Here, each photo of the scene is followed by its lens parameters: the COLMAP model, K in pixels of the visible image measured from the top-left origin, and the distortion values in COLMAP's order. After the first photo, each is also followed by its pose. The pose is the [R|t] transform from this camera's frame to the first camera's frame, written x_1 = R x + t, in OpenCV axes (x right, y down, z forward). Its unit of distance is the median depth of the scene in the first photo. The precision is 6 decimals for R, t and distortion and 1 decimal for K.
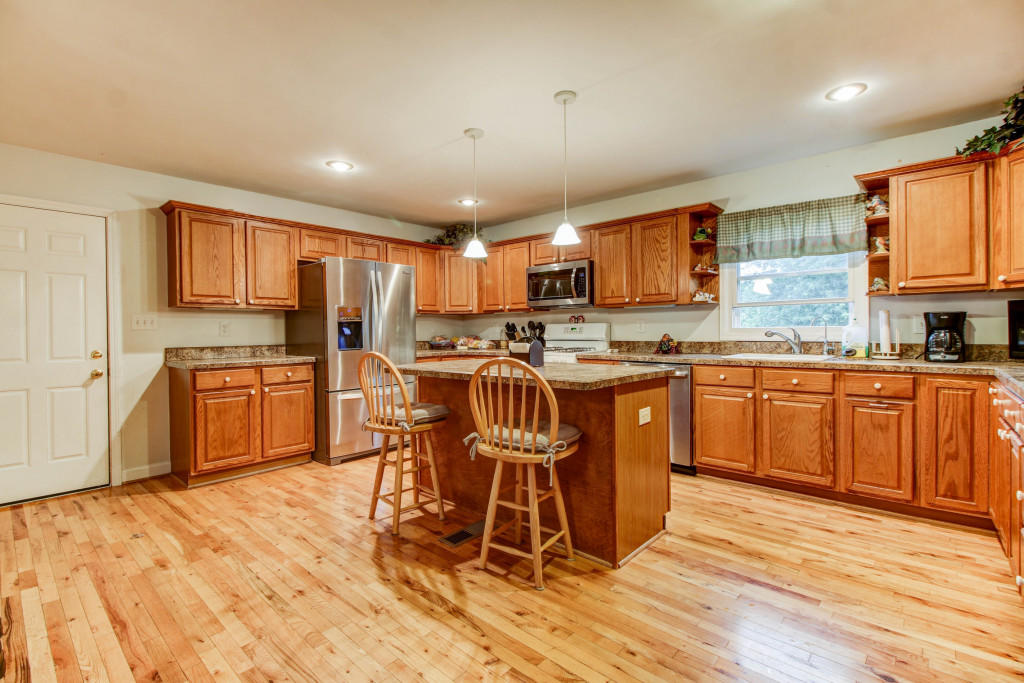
lens RADIAL K [[468.4, 0, 508.8], [0, 468.4, 335.1], [0, 0, 1]] dist [0.024273, -0.015502]
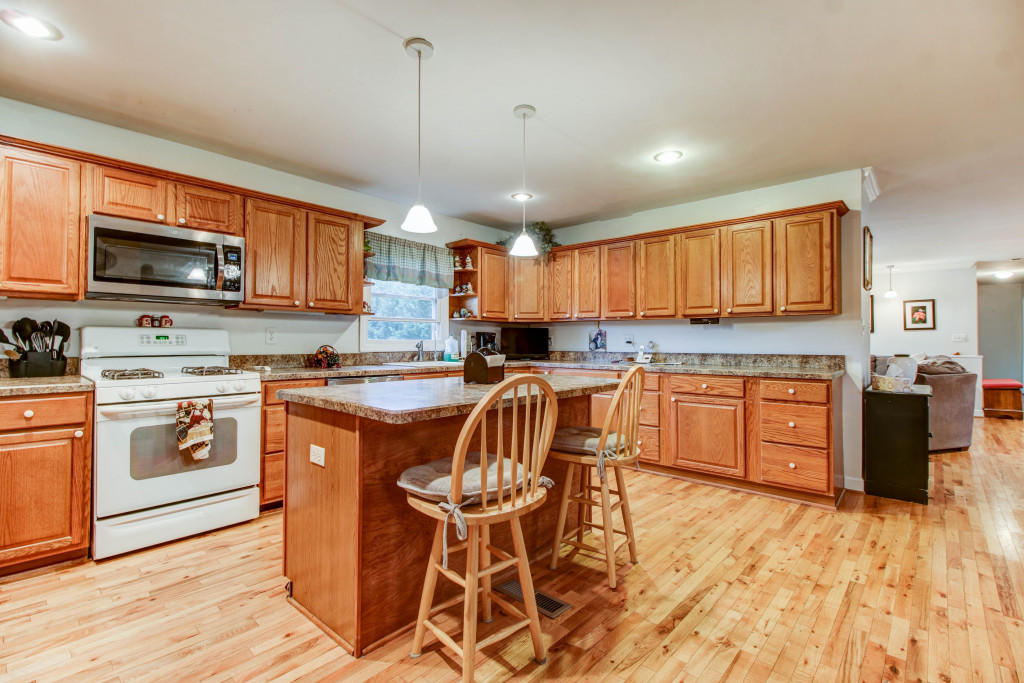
lens RADIAL K [[468.4, 0, 508.8], [0, 468.4, 335.1], [0, 0, 1]] dist [0.024273, -0.015502]
pose [[0.002013, 0.024485, 0.999698, -0.652885], [0.005352, 0.999686, -0.024496, 0.001957], [-0.999984, 0.005400, 0.001881, 0.765239]]
